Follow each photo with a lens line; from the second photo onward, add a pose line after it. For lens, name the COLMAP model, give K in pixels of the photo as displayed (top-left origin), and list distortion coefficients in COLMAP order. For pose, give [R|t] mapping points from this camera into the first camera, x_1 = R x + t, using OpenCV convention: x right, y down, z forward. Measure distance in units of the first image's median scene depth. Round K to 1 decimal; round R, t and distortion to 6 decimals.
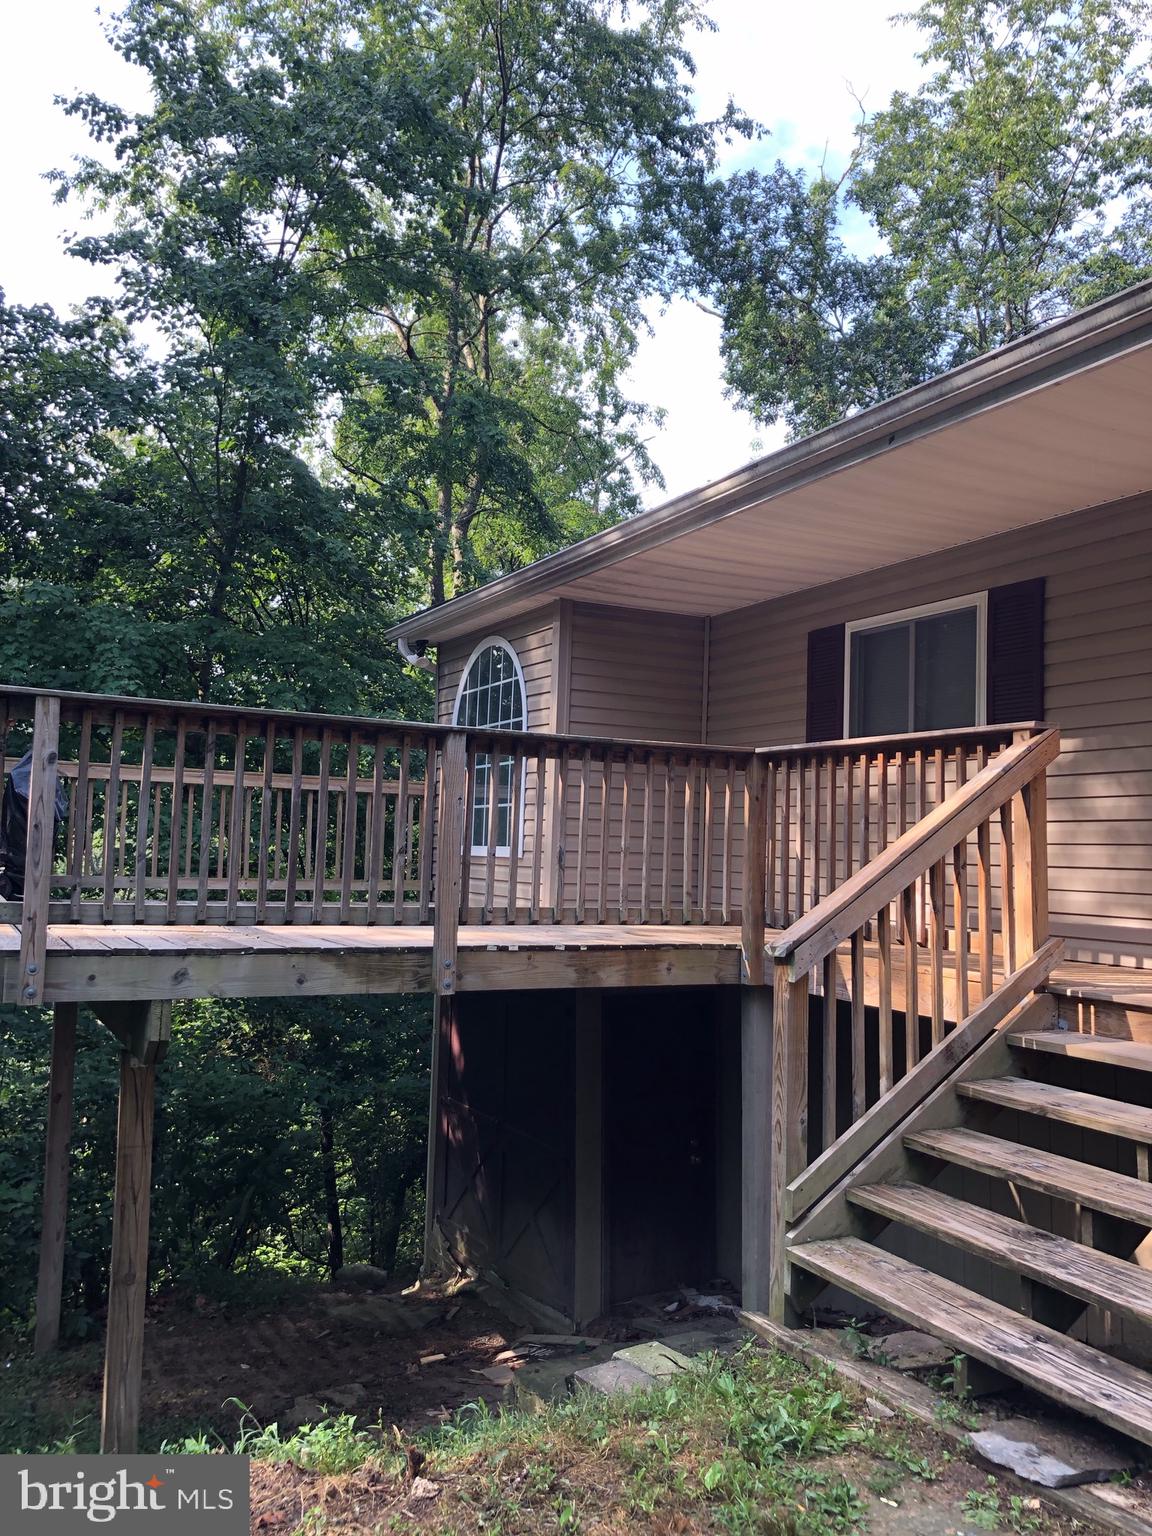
lens RADIAL K [[1259.4, 0, 538.1], [0, 1259.4, 758.9], [0, 0, 1]] dist [0.028612, -0.010222]
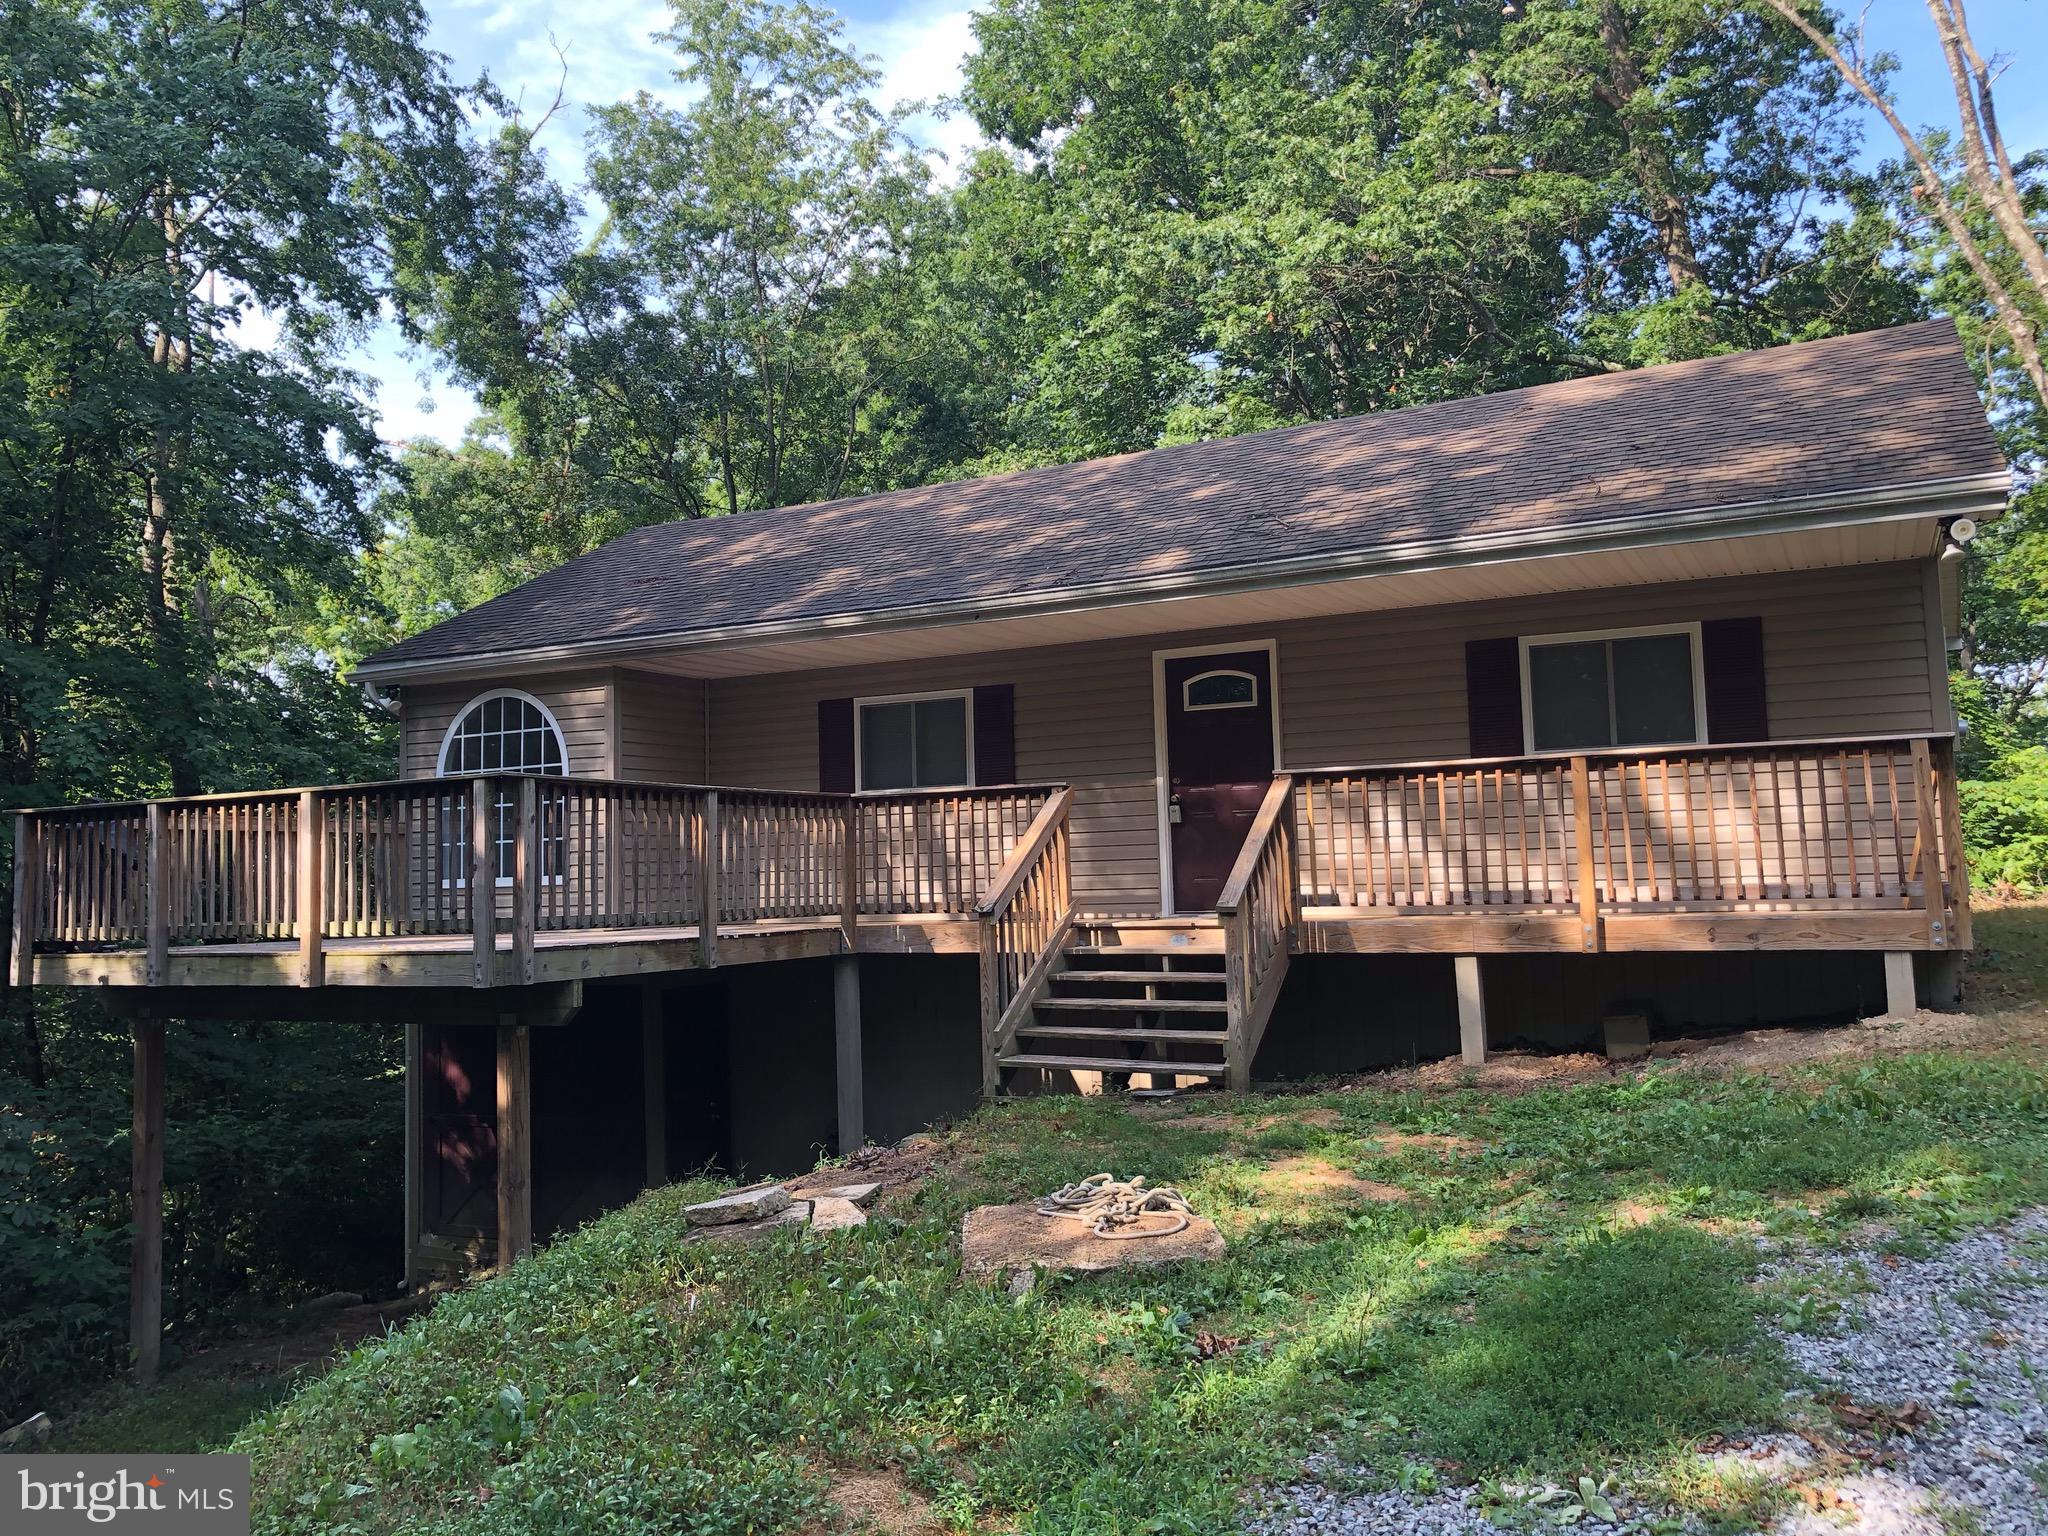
lens RADIAL K [[1679.2, 0, 1024.9], [0, 1679.2, 755.6], [0, 0, 1]] dist [0.028612, -0.010222]
pose [[0.804177, -0.008199, 0.594333, -0.604126], [0.009042, 0.999958, 0.001561, -0.039682], [-0.594321, 0.004119, 0.804218, -0.511256]]
